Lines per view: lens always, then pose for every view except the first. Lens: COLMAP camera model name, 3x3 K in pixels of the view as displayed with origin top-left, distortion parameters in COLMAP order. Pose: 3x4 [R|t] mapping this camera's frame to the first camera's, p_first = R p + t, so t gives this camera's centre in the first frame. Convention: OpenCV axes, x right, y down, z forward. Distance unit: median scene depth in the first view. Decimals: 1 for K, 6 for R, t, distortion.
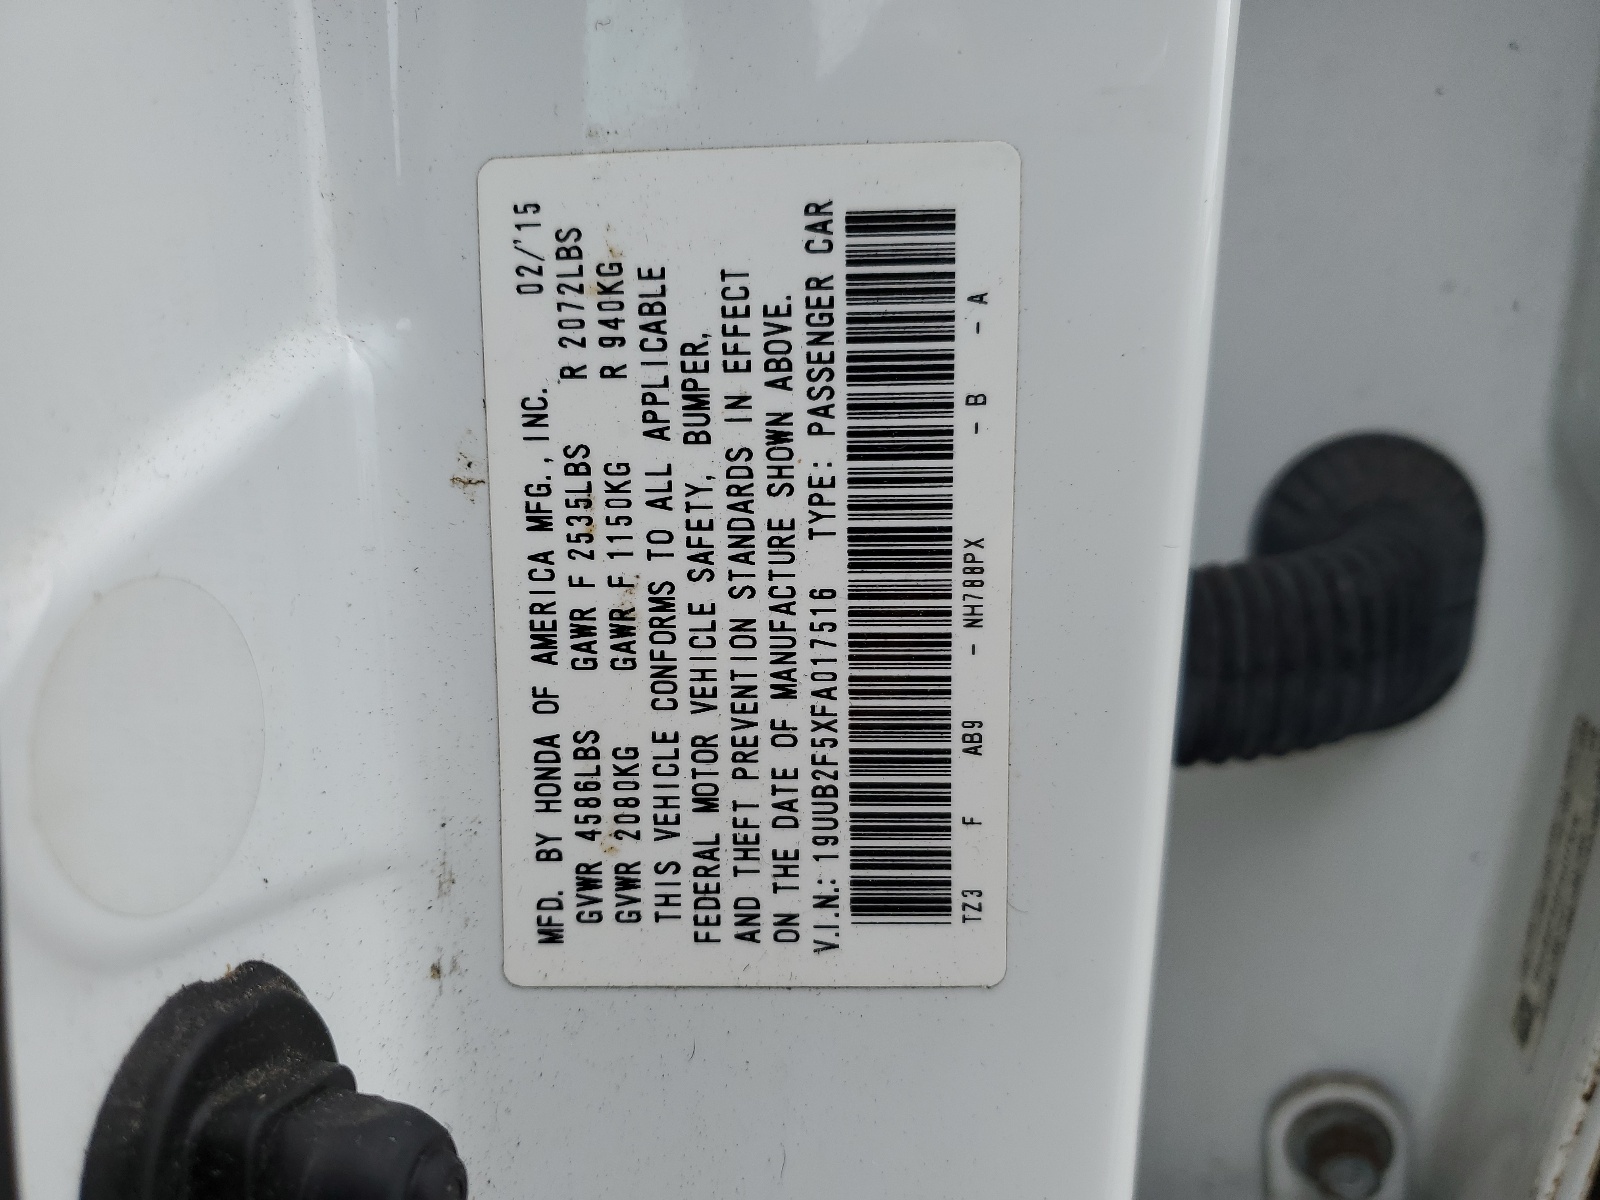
lens RADIAL K [[1222.0, 0, 798.8], [0, 1222.0, 600.7], [0, 0, 1]] dist [0.006899, 0.001053]
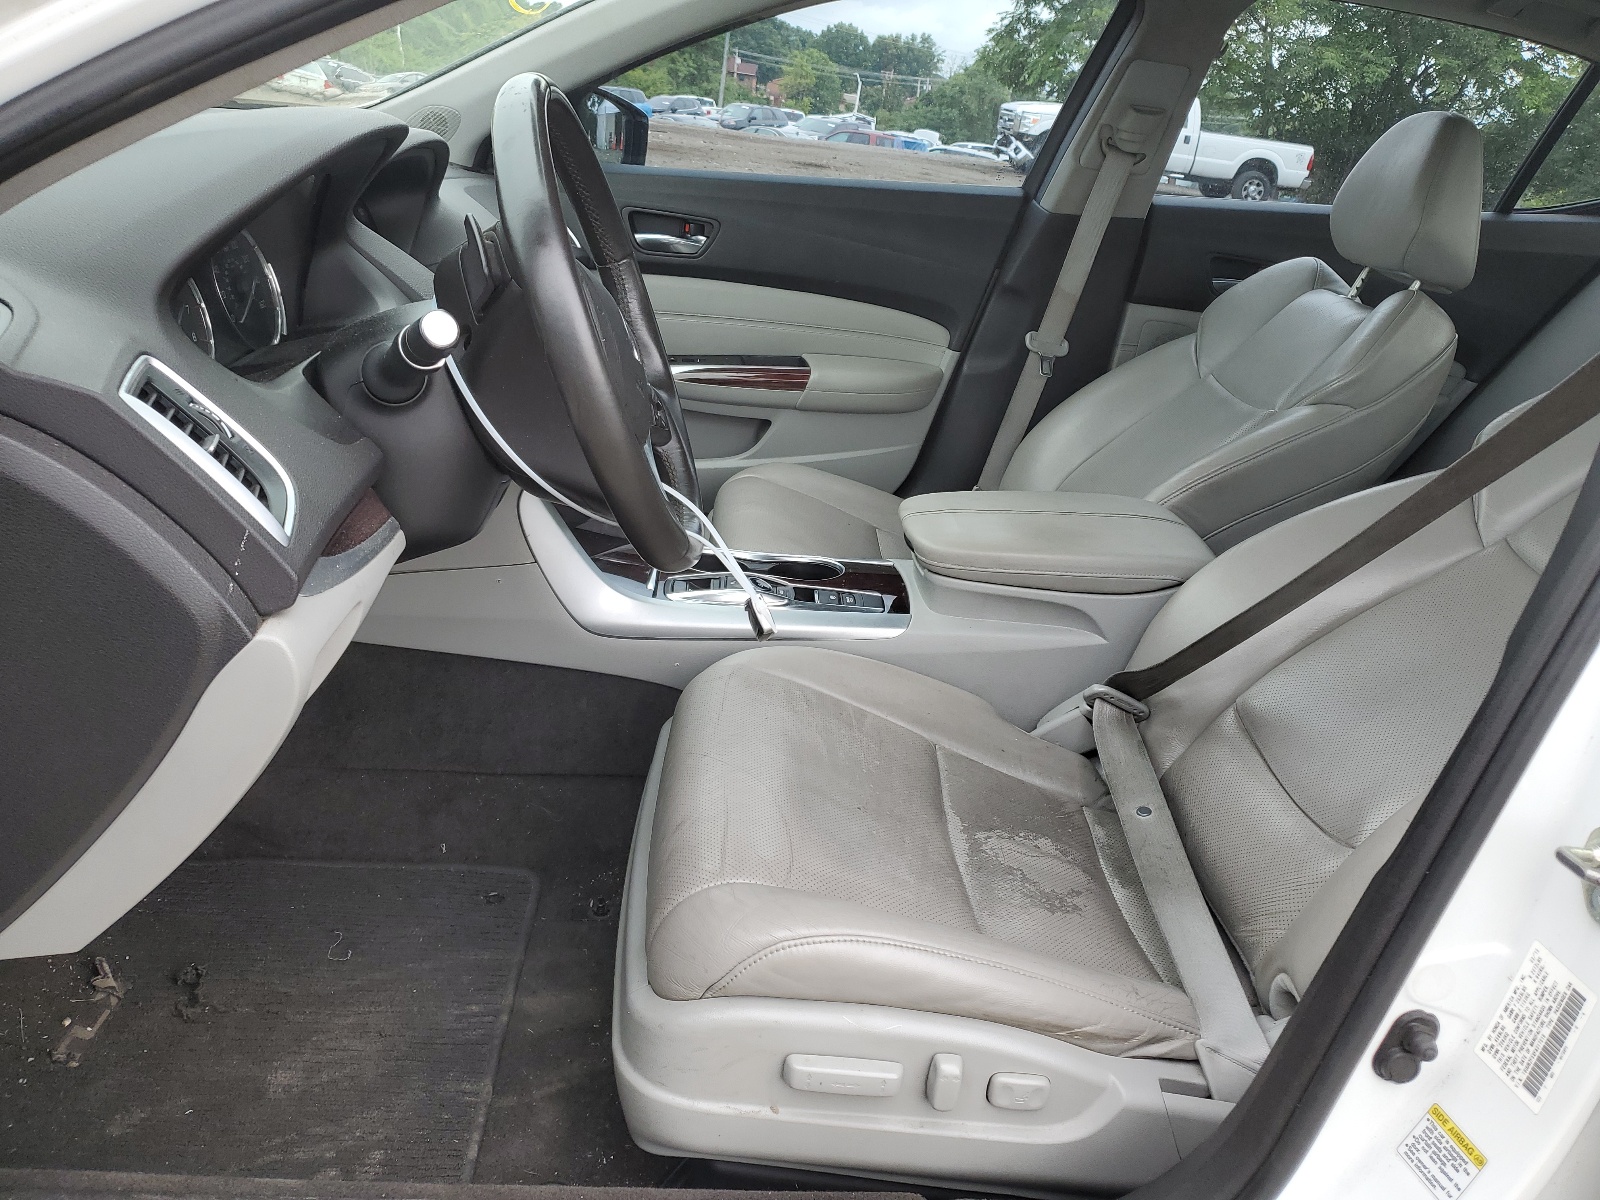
lens RADIAL K [[1222.0, 0, 798.7], [0, 1222.0, 600.5], [0, 0, 1]] dist [0.006899, 0.001053]
pose [[0.218265, 0.388940, -0.895034, 3.608703], [-0.363287, 0.883612, 0.295385, -2.238095], [0.905750, 0.260682, 0.334158, -4.623927]]
